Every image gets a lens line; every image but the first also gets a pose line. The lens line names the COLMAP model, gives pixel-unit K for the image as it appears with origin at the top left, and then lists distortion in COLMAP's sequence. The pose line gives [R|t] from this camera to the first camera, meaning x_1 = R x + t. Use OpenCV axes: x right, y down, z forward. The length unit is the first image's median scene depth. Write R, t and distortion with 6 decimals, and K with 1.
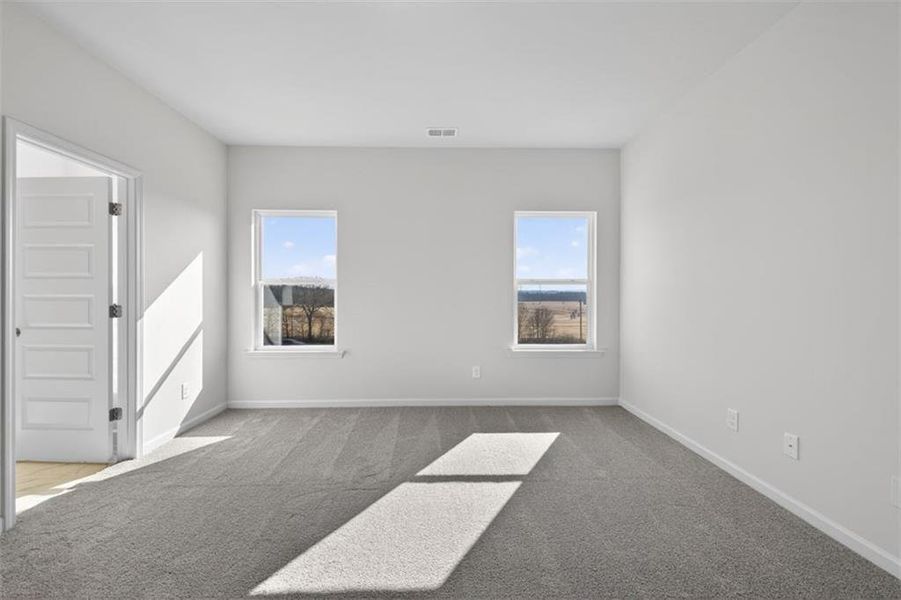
lens RADIAL K [[376.4, 0, 448.2], [0, 376.4, 295.6], [0, 0, 1]] dist [0.008318, -0.001990]
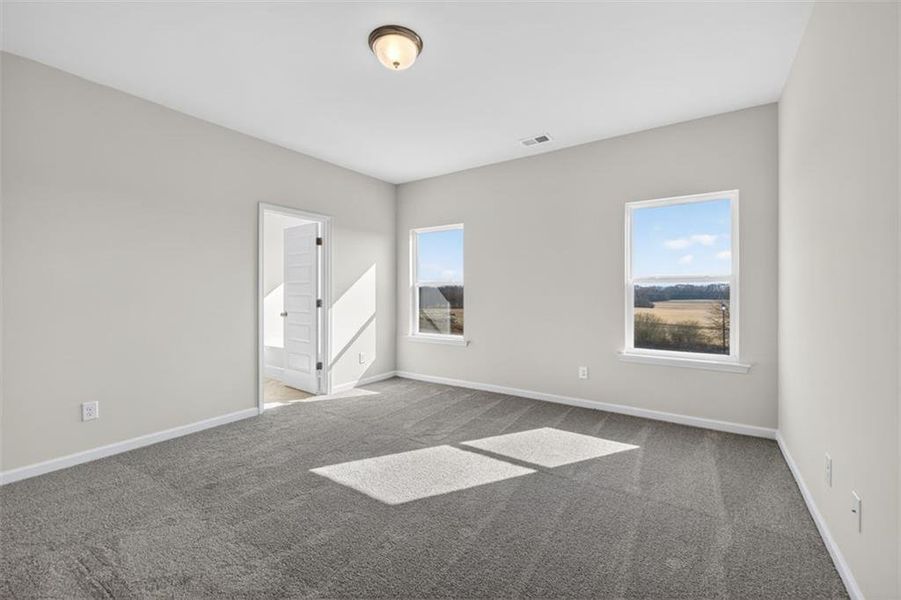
lens RADIAL K [[376.4, 0, 446.4], [0, 376.4, 292.1], [0, 0, 1]] dist [0.008318, -0.001990]
pose [[0.809608, -0.000982, -0.586970, 0.431465], [-0.001966, 0.999988, -0.004385, -0.001362], [0.586967, 0.004703, 0.809597, -0.004620]]
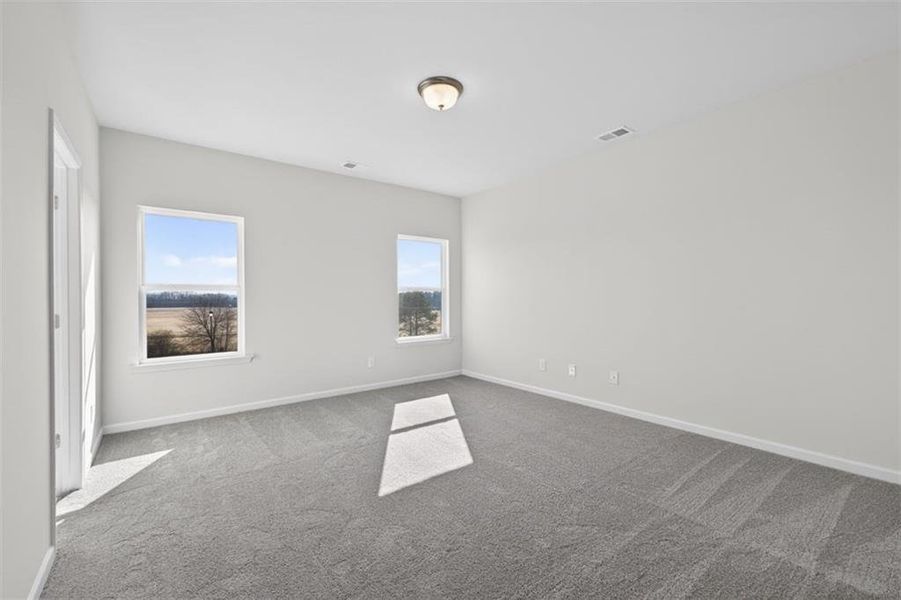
lens RADIAL K [[376.4, 0, 445.0], [0, 376.4, 298.3], [0, 0, 1]] dist [0.008318, -0.001990]
pose [[0.814981, -0.007882, 0.579434, -0.524809], [0.011765, 0.999926, -0.002945, 0.000868], [-0.579368, 0.009217, 0.815014, -0.172166]]
